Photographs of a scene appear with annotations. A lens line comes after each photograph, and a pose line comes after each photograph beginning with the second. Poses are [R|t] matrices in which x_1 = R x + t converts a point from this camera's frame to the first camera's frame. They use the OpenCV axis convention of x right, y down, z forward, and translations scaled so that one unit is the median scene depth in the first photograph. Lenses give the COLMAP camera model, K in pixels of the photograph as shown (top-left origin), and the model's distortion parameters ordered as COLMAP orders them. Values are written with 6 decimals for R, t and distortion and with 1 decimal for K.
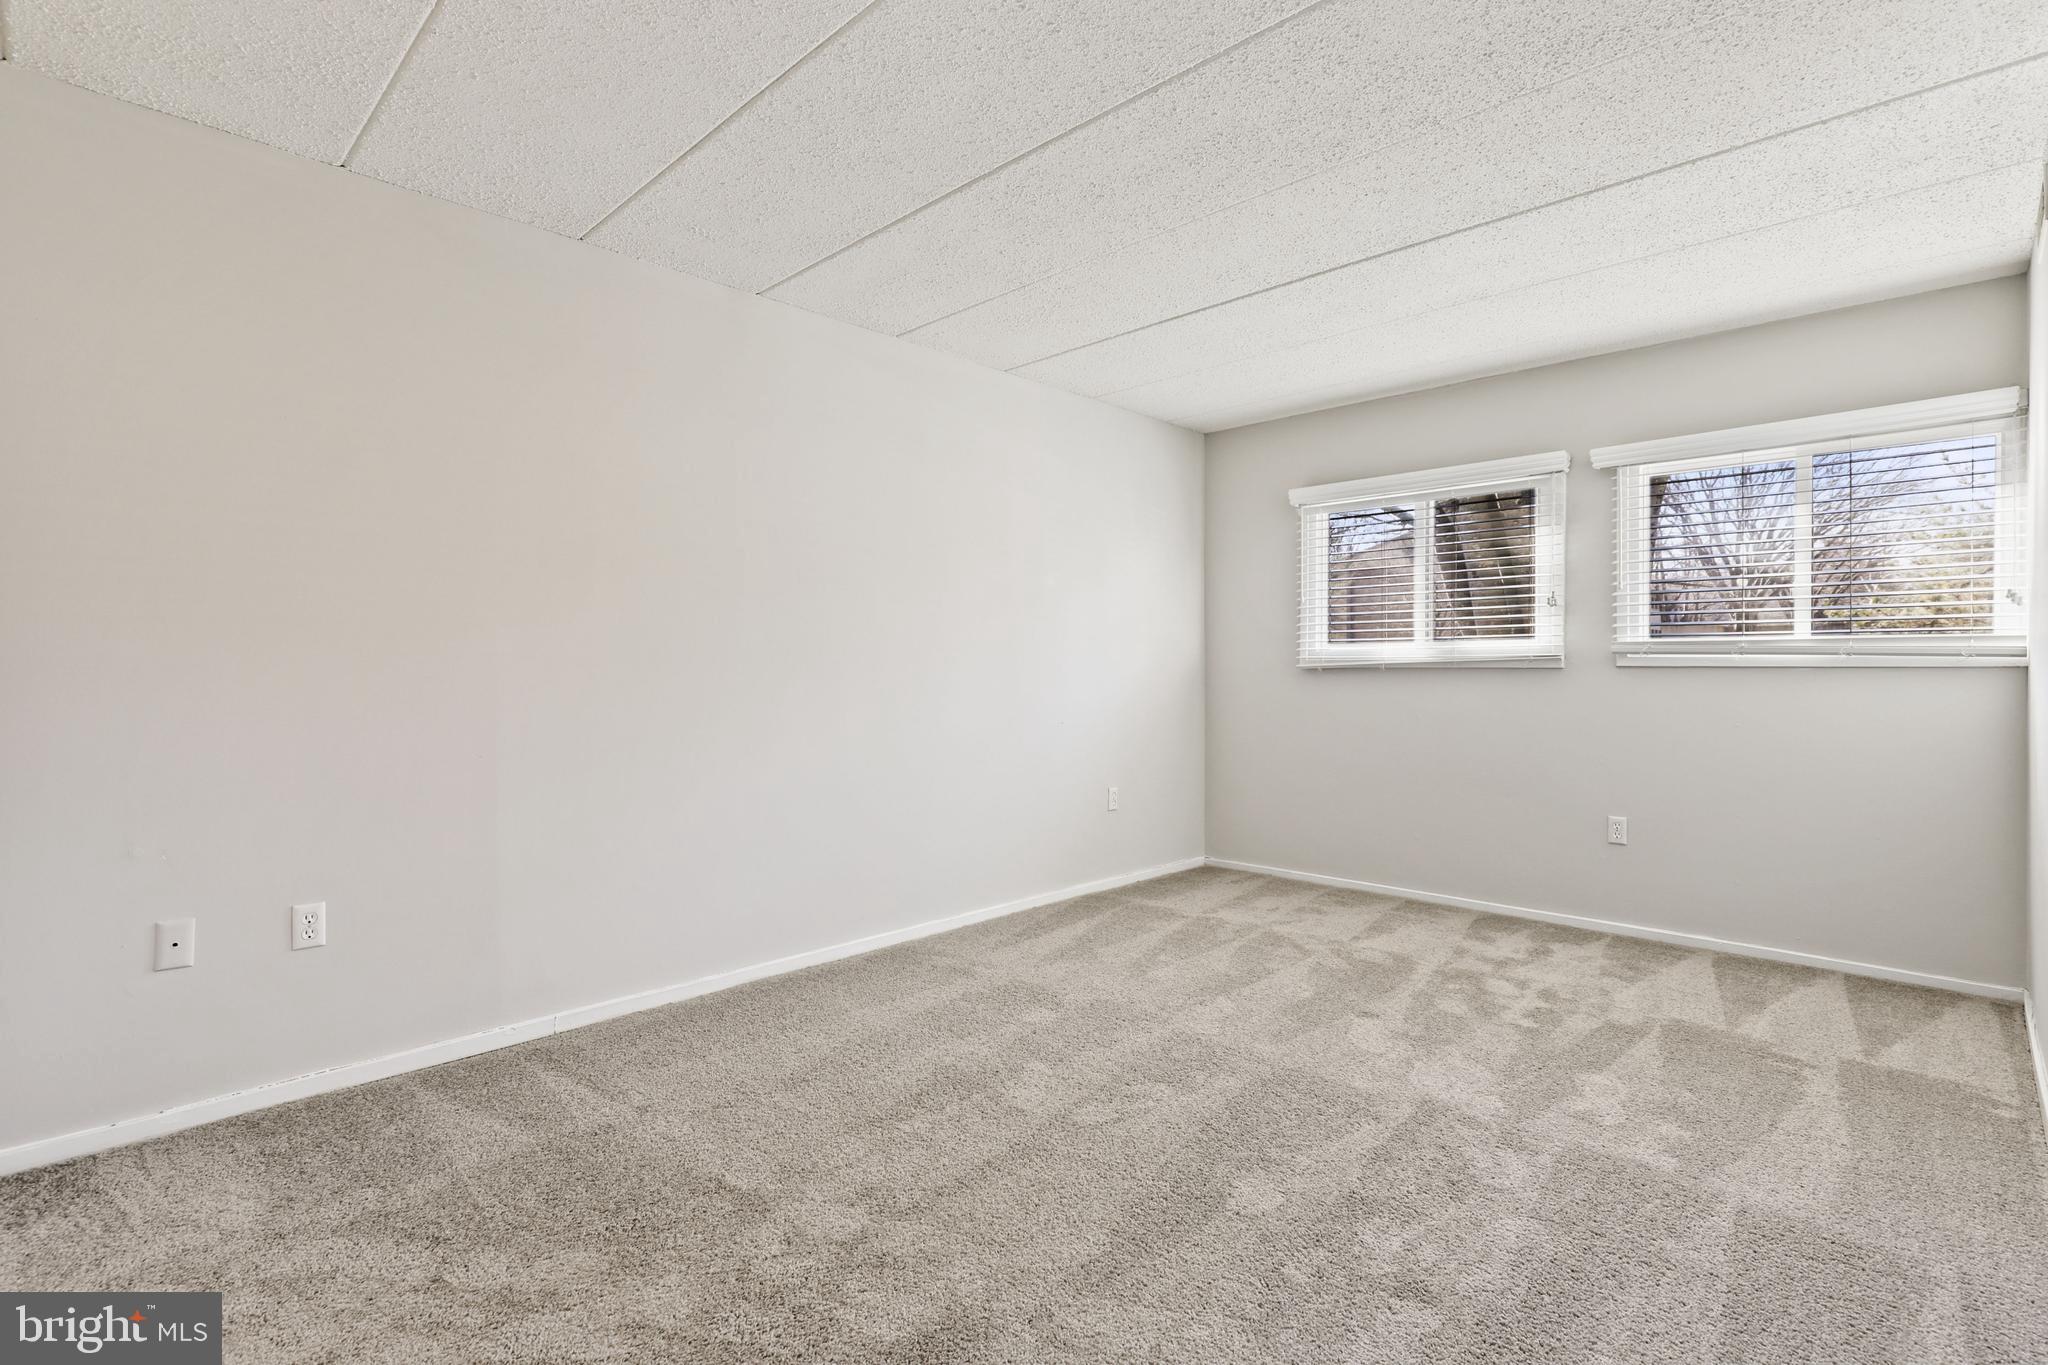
lens RADIAL K [[957.0, 0, 1021.4], [0, 957.0, 669.6], [0, 0, 1]] dist [-0.003269, 0.000750]
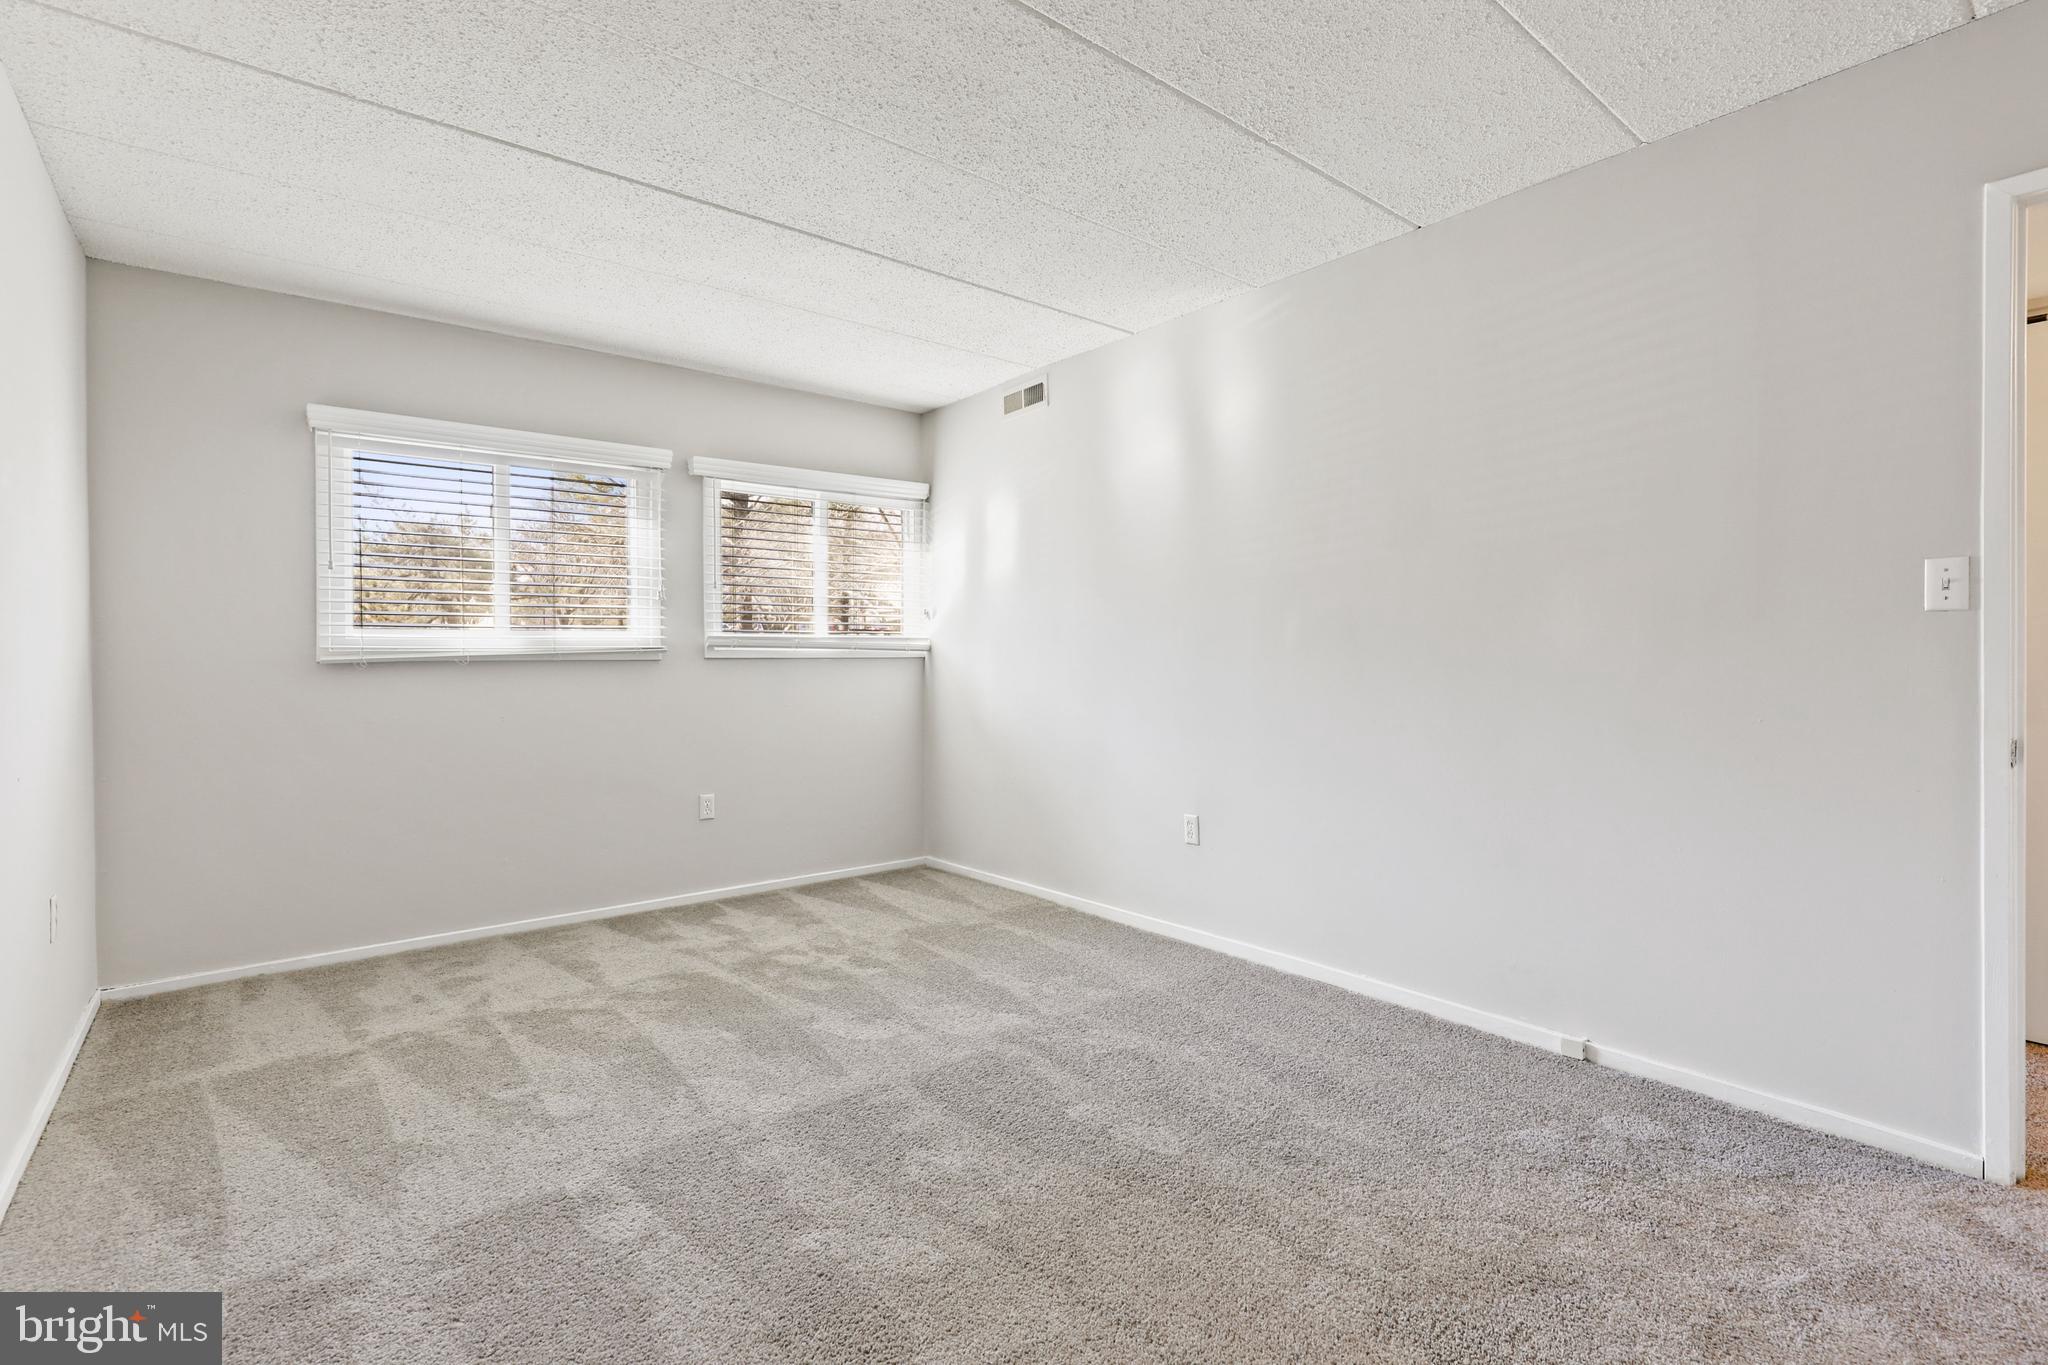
lens RADIAL K [[957.0, 0, 1021.4], [0, 957.0, 669.6], [0, 0, 1]] dist [-0.003269, 0.000750]
pose [[0.112799, -0.013571, 0.993525, -0.481507], [0.006969, 0.999893, 0.012867, -0.002029], [-0.993593, 0.005473, 0.112881, 0.576094]]
